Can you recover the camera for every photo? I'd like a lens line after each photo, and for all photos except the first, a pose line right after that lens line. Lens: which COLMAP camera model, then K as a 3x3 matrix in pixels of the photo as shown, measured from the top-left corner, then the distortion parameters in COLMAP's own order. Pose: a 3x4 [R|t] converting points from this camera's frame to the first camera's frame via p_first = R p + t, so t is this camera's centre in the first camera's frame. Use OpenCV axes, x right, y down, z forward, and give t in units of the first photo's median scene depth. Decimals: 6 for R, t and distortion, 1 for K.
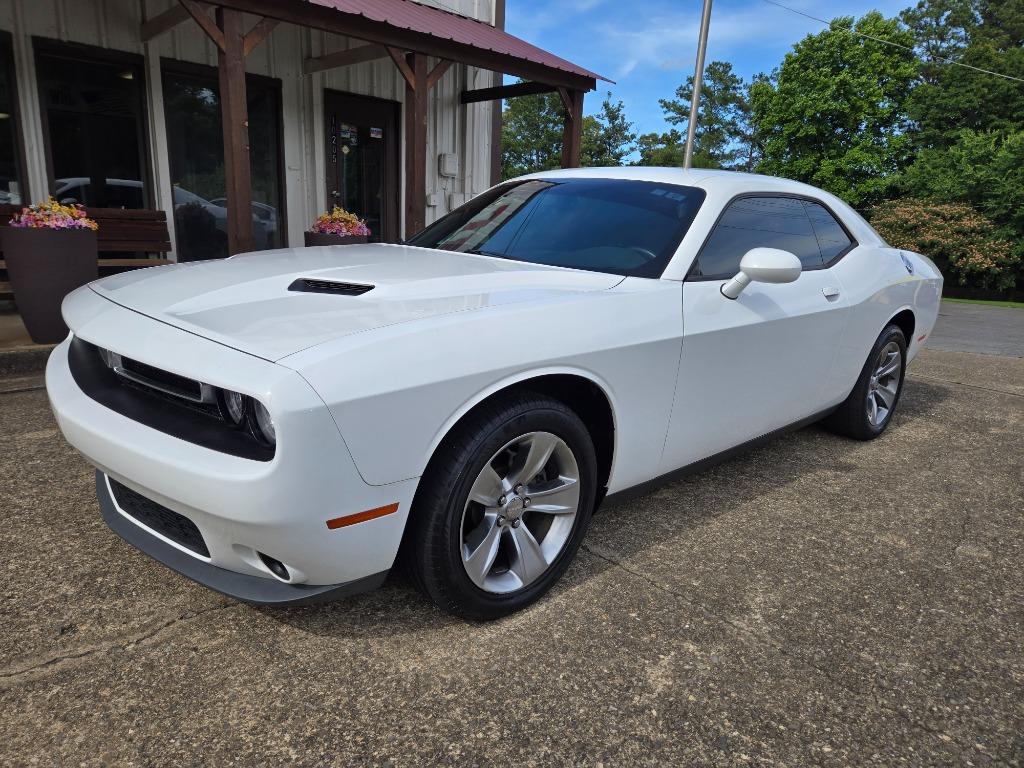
lens RADIAL K [[693.3, 0, 509.3], [0, 693.3, 381.6], [0, 0, 1]] dist [0.067783, -0.056477]
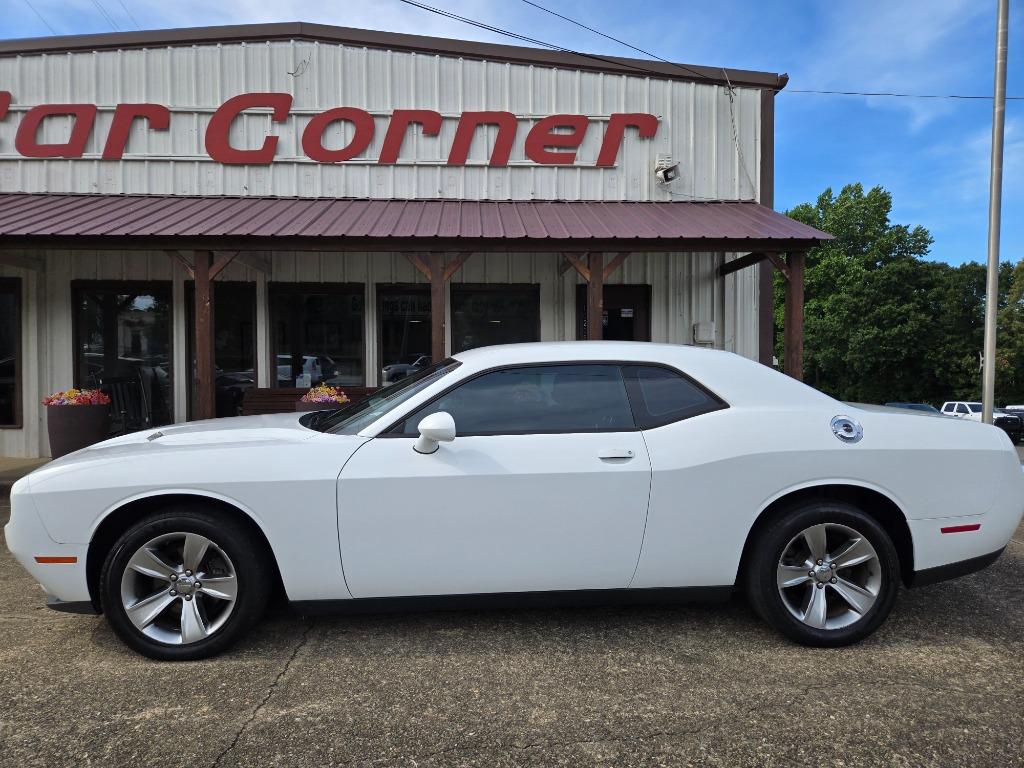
lens RADIAL K [[693.3, 0, 509.3], [0, 693.3, 381.6], [0, 0, 1]] dist [0.067783, -0.056477]
pose [[0.757566, -0.035342, -0.651801, 0.365410], [-0.114244, 0.975943, -0.185699, -0.010791], [0.642683, 0.215144, 0.735304, 0.057190]]
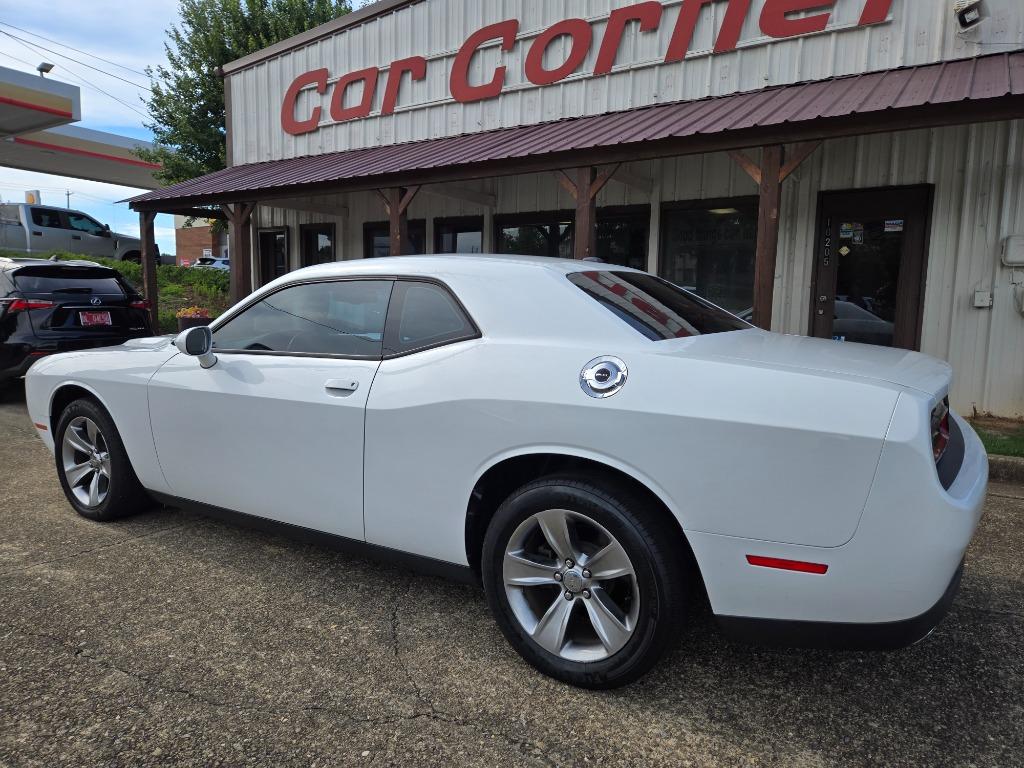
lens RADIAL K [[693.3, 0, 509.3], [0, 693.3, 381.6], [0, 0, 1]] dist [0.067783, -0.056477]
pose [[0.231713, 0.066878, -0.970483, 0.487232], [-0.230476, 0.973004, 0.012023, -0.070079], [0.945087, 0.220887, 0.240872, 0.364826]]
